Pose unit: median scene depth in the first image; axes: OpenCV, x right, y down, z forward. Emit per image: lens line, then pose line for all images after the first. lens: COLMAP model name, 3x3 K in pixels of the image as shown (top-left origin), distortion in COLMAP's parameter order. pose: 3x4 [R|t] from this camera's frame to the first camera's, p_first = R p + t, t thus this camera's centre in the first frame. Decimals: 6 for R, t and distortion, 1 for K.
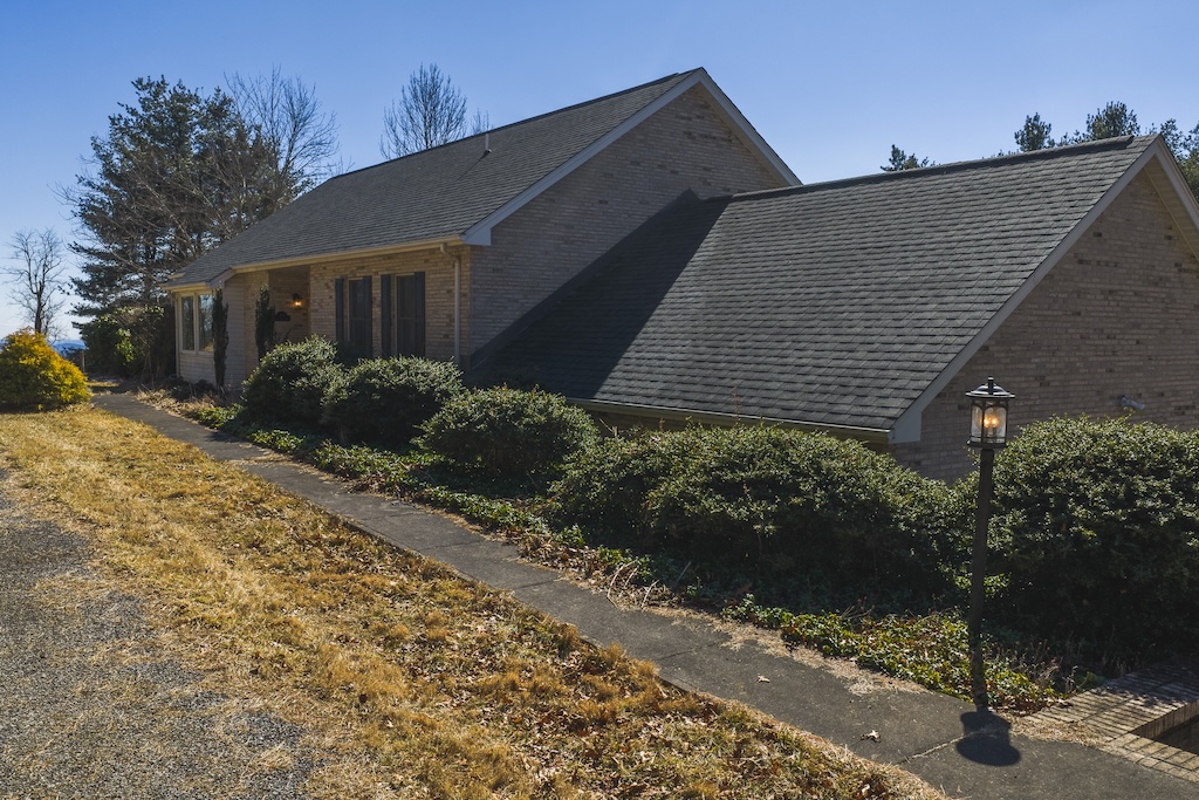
lens RADIAL K [[1003.0, 0, 599.5], [0, 1003.0, 400.0], [0, 0, 1]] dist [0.010821, -0.023893]
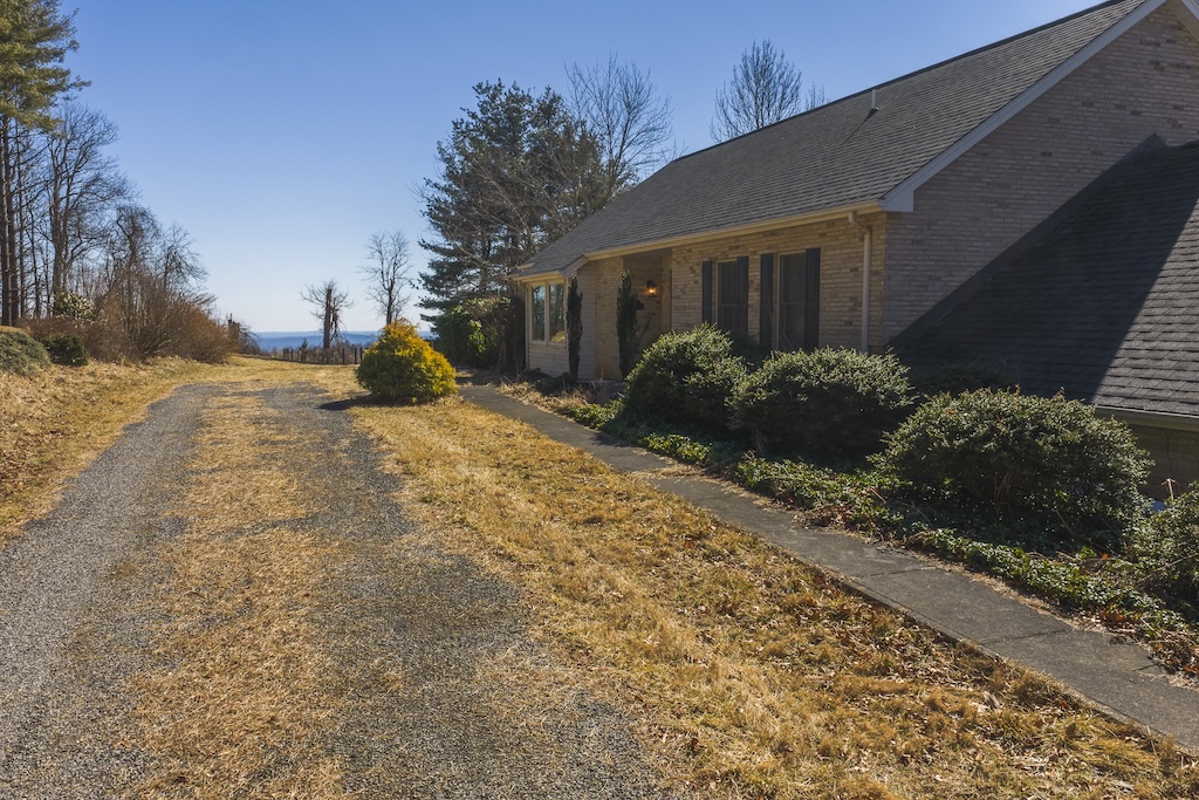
lens RADIAL K [[1003.0, 0, 599.5], [0, 1003.0, 400.0], [0, 0, 1]] dist [0.010821, -0.023893]
pose [[0.955000, 0.013543, -0.296296, -0.102088], [-0.010216, 0.999866, 0.012775, -0.007589], [0.296429, -0.009173, 0.955011, 0.130784]]
